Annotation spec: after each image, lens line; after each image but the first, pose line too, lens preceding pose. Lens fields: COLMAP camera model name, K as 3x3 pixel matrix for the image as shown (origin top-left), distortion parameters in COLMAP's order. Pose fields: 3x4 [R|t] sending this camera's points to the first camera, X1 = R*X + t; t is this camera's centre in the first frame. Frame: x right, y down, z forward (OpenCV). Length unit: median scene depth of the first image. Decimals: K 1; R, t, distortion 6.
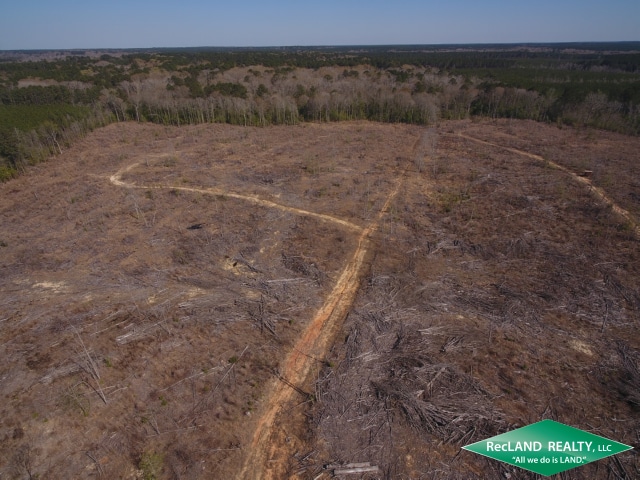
lens RADIAL K [[378.0, 0, 320.0], [0, 378.0, 240.0], [0, 0, 1]] dist [0.000792, -0.000902]
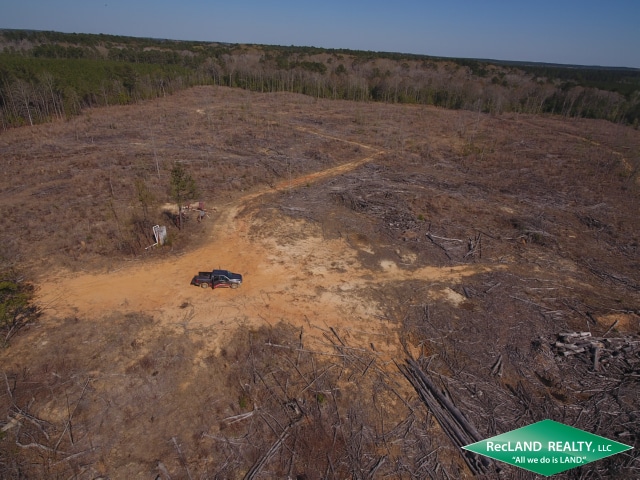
lens RADIAL K [[378.0, 0, 320.0], [0, 378.0, 240.0], [0, 0, 1]] dist [0.000792, -0.000902]
pose [[0.969611, 0.163954, -0.181587, 0.150026], [-0.167175, 0.985924, -0.002469, 0.219544], [0.178627, 0.032750, 0.983372, -0.149840]]
